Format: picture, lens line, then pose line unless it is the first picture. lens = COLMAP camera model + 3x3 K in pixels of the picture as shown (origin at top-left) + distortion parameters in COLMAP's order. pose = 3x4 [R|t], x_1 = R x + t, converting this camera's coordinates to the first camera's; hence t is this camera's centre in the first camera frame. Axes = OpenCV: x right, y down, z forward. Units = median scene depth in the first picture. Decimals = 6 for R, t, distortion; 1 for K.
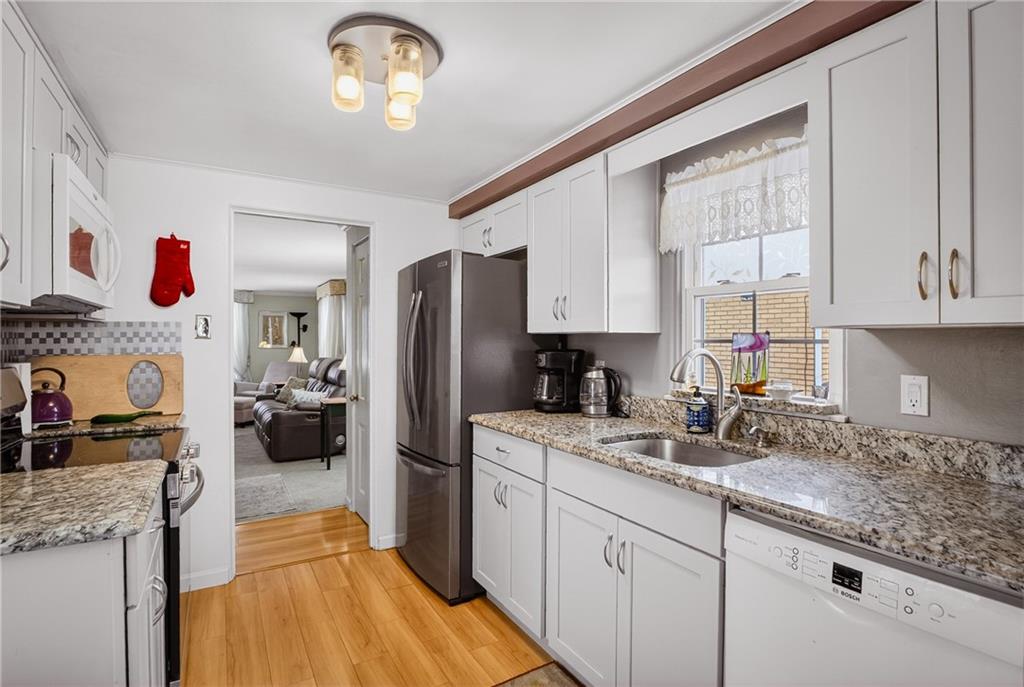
lens RADIAL K [[517.9, 0, 515.4], [0, 517.9, 337.9], [0, 0, 1]] dist [-0.004522, 0.000667]
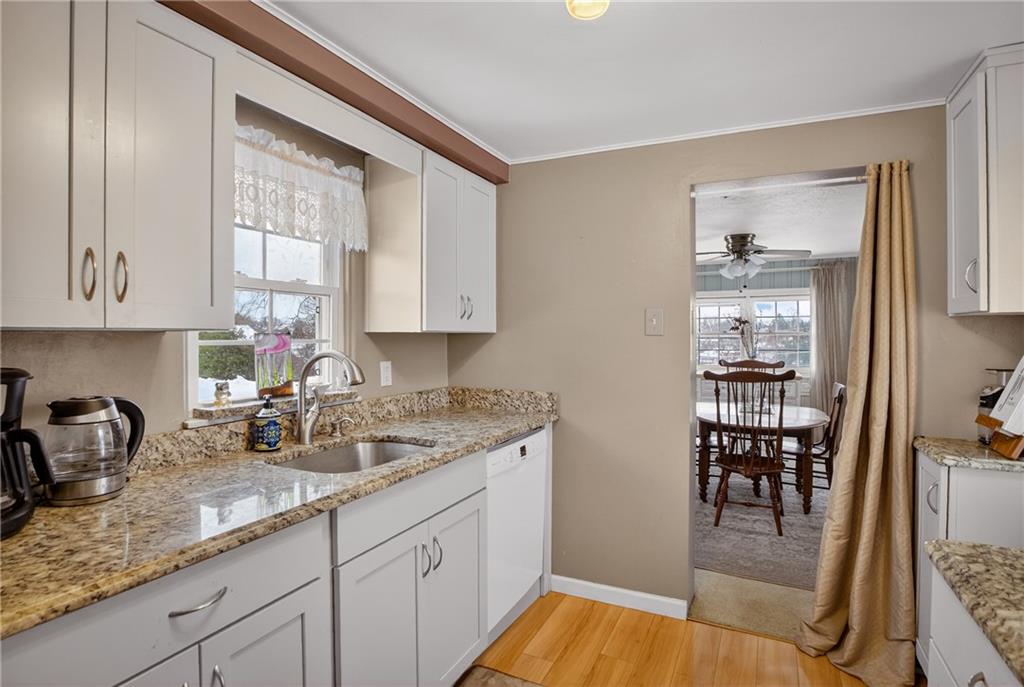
lens RADIAL K [[517.9, 0, 515.4], [0, 517.9, 337.9], [0, 0, 1]] dist [-0.004522, 0.000667]
pose [[-0.551403, -0.002992, 0.834234, -0.689791], [-0.003295, 0.999994, 0.001409, -0.004705], [-0.834233, -0.001972, -0.551409, 1.346404]]
